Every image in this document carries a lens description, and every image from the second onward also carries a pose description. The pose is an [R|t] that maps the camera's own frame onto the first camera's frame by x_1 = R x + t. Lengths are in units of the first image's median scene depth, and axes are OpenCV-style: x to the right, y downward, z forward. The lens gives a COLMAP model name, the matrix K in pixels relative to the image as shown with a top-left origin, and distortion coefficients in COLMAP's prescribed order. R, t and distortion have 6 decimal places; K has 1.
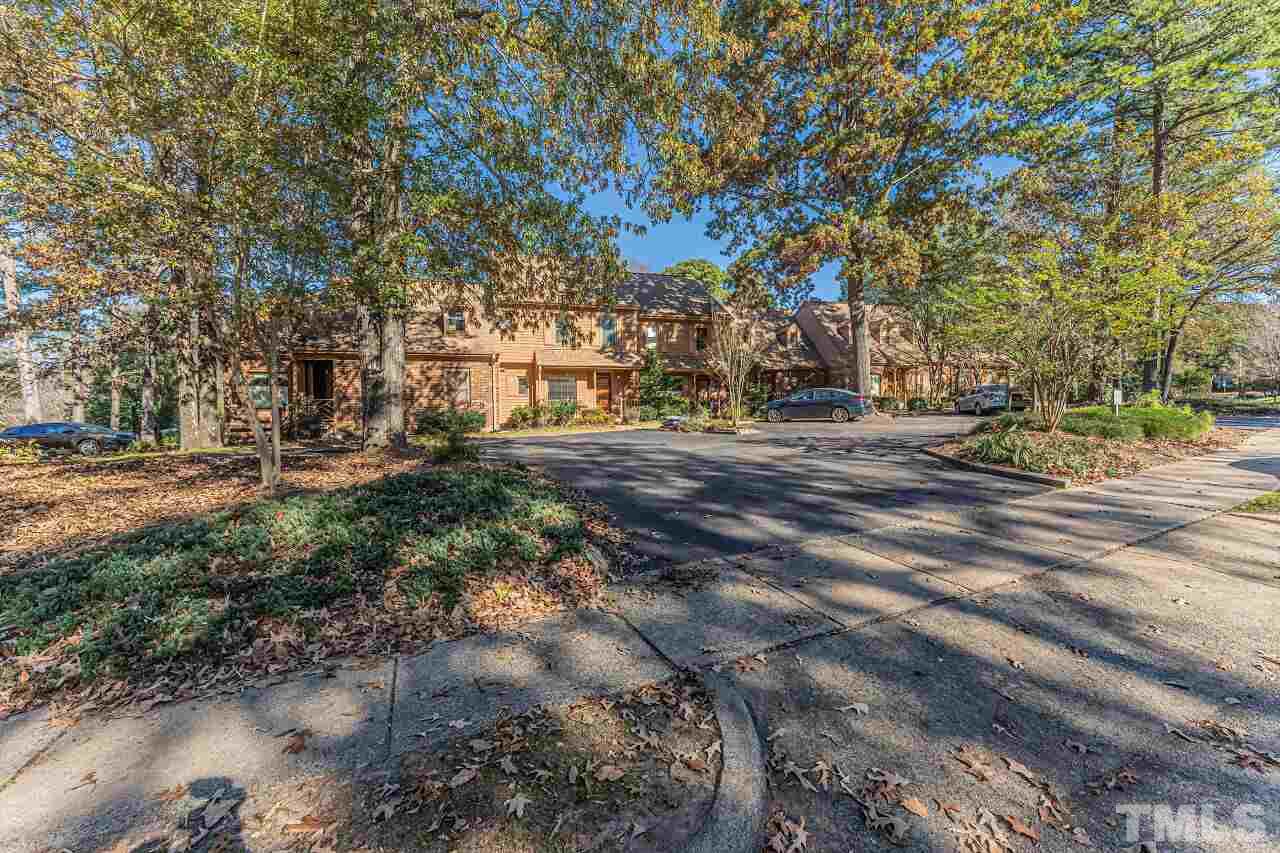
lens RADIAL K [[526.4, 0, 638.6], [0, 526.4, 403.3], [0, 0, 1]] dist [-0.001049, -0.000118]
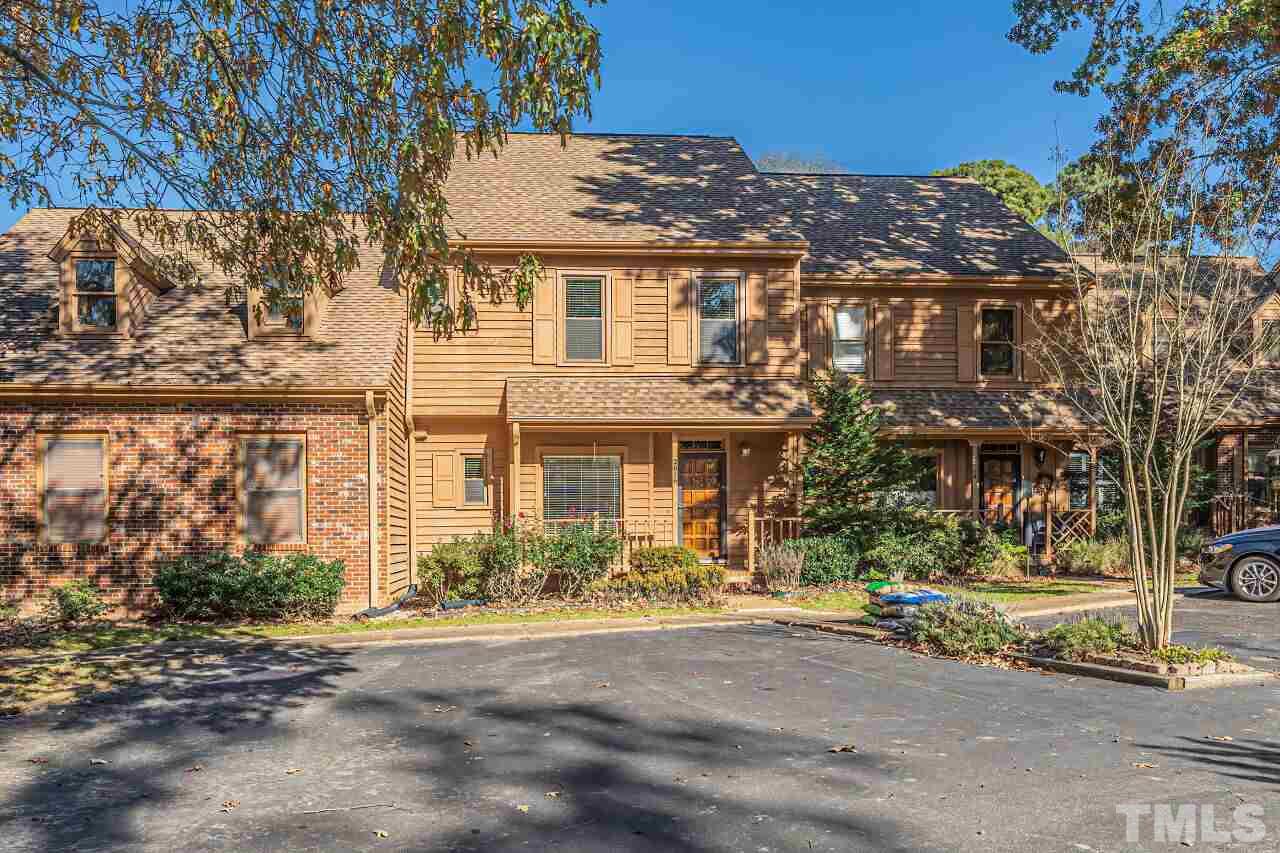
lens RADIAL K [[908.0, 0, 639.8], [0, 908.0, 524.5], [0, 0, 1]] dist [-0.028961, -0.001219]
pose [[0.972314, 0.007612, -0.233554, 0.034346], [-0.001295, 0.999629, 0.027188, -0.019052], [0.233674, -0.026133, 0.971964, 0.404113]]
